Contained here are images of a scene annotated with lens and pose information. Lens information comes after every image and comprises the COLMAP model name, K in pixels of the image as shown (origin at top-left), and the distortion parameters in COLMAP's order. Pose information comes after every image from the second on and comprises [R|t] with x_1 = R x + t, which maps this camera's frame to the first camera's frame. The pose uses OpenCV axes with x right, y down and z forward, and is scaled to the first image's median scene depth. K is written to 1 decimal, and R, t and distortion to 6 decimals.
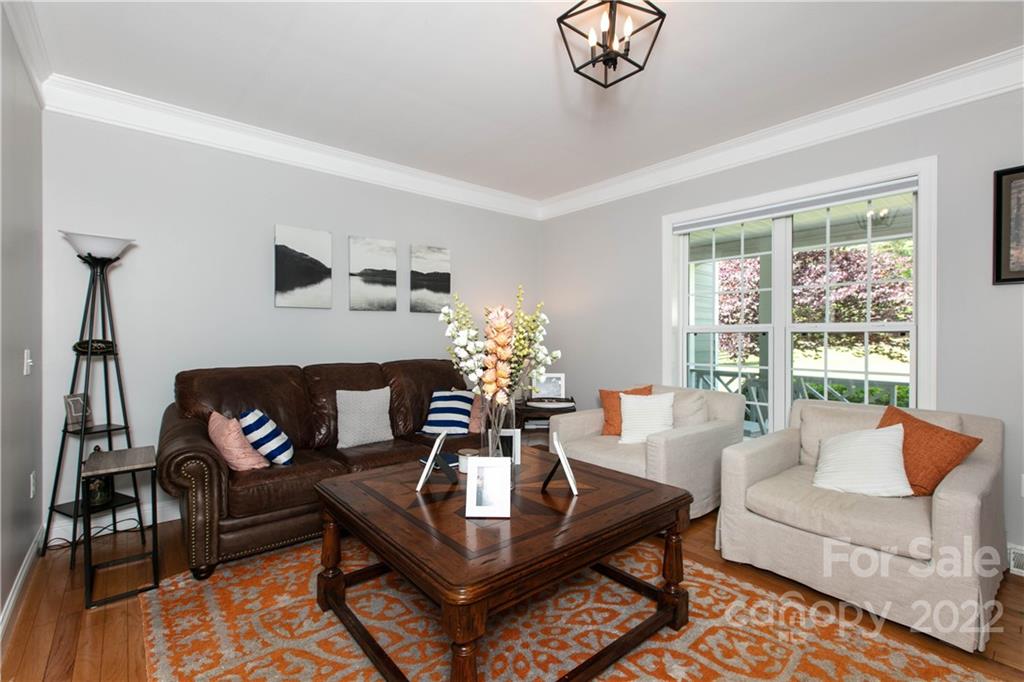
lens RADIAL K [[466.1, 0, 510.2], [0, 466.1, 337.1], [0, 0, 1]] dist [0.006109, 0.000323]
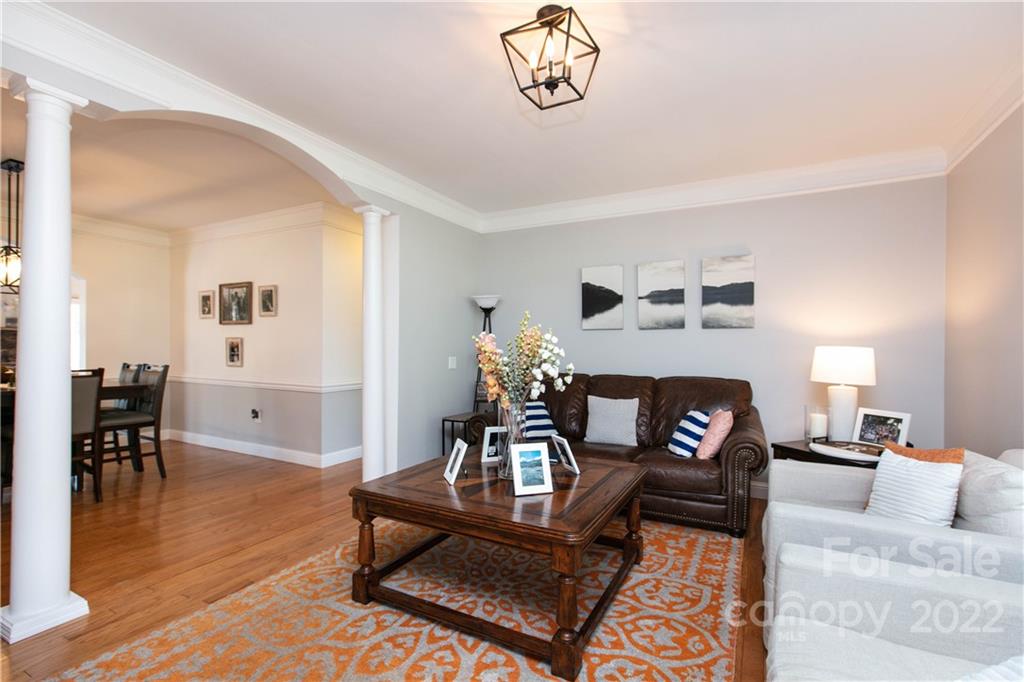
lens RADIAL K [[466.1, 0, 506.9], [0, 466.1, 346.4], [0, 0, 1]] dist [0.006109, 0.000323]
pose [[0.358122, -0.000137, -0.933675, 0.596629], [-0.008978, 0.999953, -0.003590, -0.009366], [0.933632, 0.009668, 0.358104, 0.289244]]
